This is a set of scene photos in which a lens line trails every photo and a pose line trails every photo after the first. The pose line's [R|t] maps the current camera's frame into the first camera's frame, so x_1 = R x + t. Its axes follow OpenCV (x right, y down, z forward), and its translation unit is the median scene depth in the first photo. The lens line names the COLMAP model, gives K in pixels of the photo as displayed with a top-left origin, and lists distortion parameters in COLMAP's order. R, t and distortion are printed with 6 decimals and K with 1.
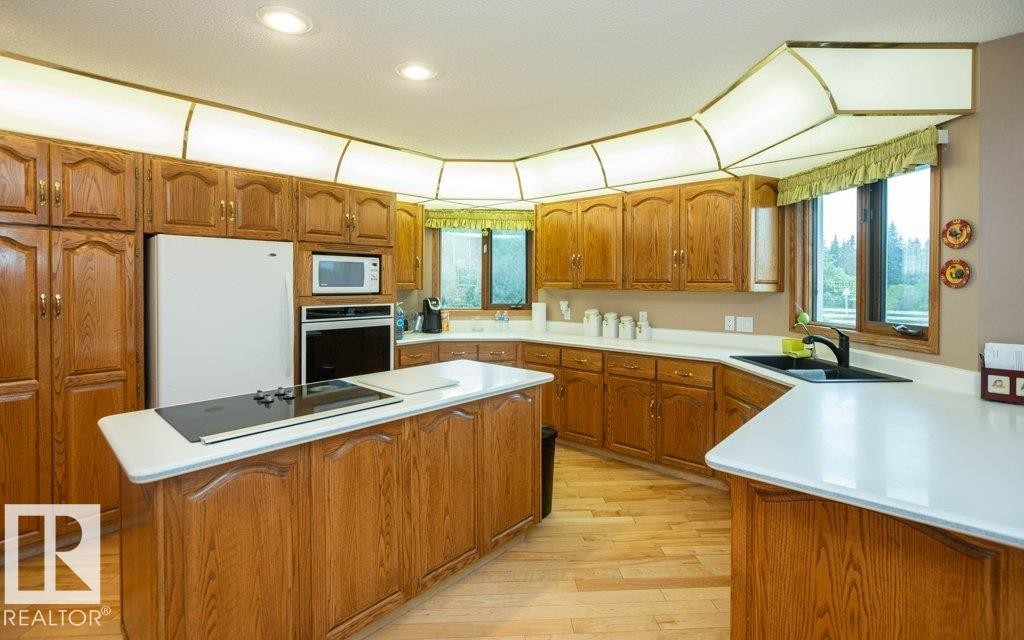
lens RADIAL K [[460.6, 0, 502.5], [0, 460.6, 290.6], [0, 0, 1]] dist [-0.001846, -0.000160]
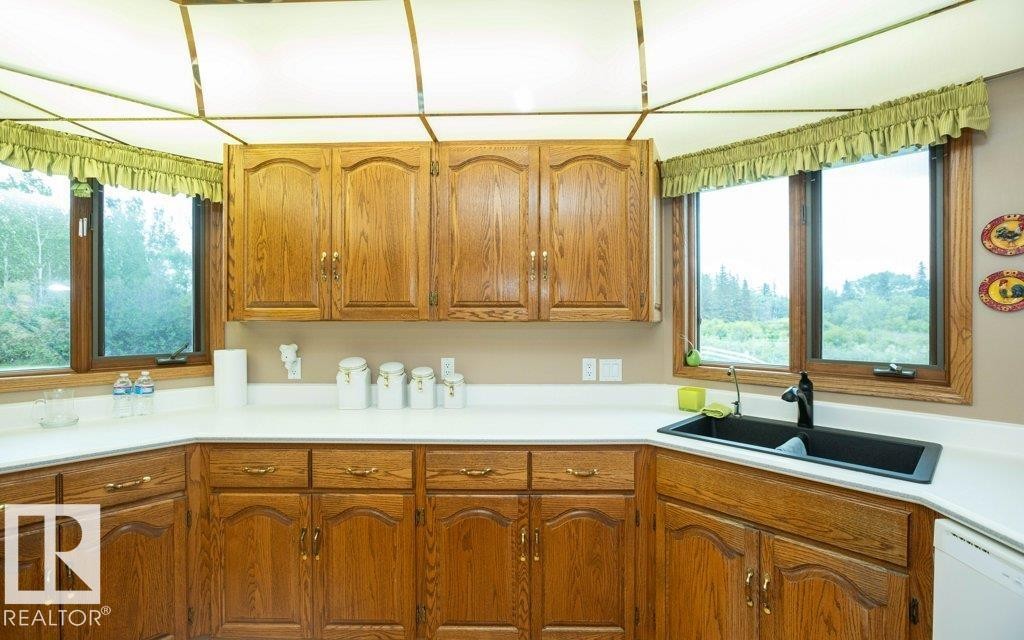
lens RADIAL K [[457.4, 0, 512.0], [0, 457.4, 320.0], [0, 0, 1]] dist [-0.025921, 0.010241]
pose [[0.742778, -0.008278, 0.669487, -0.028898], [0.013596, 0.999904, -0.002722, -0.000237], [-0.669400, 0.011124, 0.742819, 0.566684]]
